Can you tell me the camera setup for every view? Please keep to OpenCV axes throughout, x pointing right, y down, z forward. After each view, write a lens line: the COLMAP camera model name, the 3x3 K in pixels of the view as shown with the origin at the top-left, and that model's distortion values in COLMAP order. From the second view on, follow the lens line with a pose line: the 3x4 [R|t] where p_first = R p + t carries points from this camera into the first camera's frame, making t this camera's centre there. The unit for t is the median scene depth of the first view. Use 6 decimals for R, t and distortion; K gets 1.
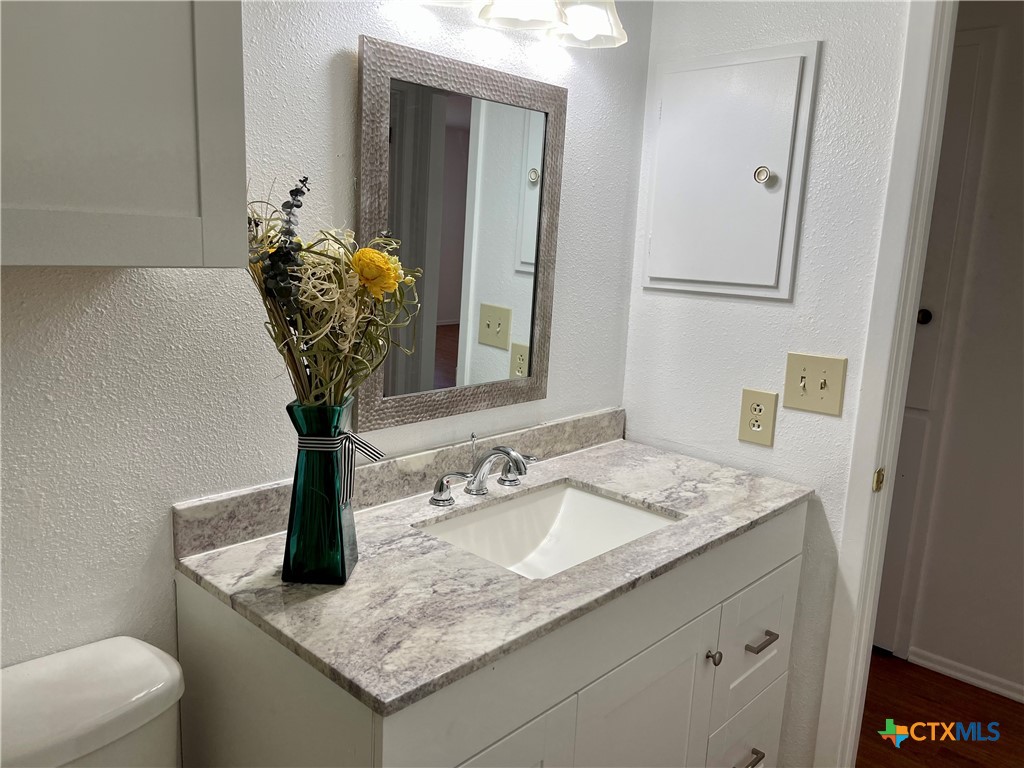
lens RADIAL K [[779.4, 0, 507.7], [0, 779.4, 381.2], [0, 0, 1]] dist [0.033877, -0.018018]
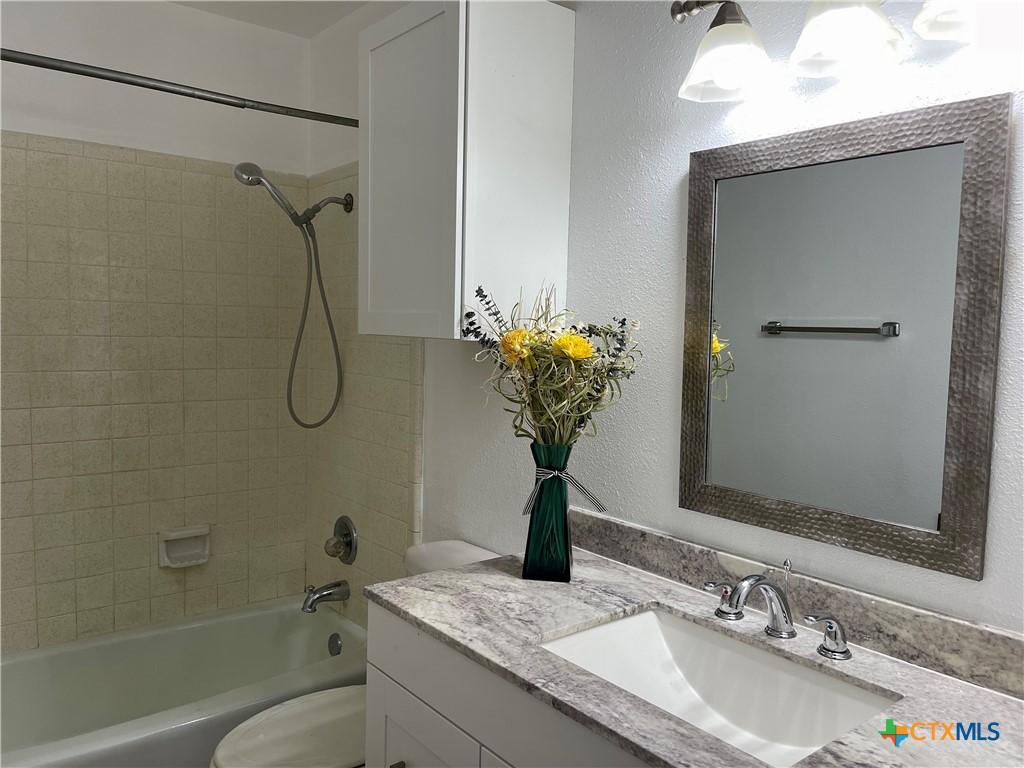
lens RADIAL K [[779.4, 0, 508.2], [0, 779.4, 383.0], [0, 0, 1]] dist [0.033877, -0.018018]
pose [[-0.126933, 0.029996, -0.991458, 1.021373], [-0.213513, 0.975285, 0.056842, -0.125665], [0.968659, 0.218904, -0.117392, 0.978839]]
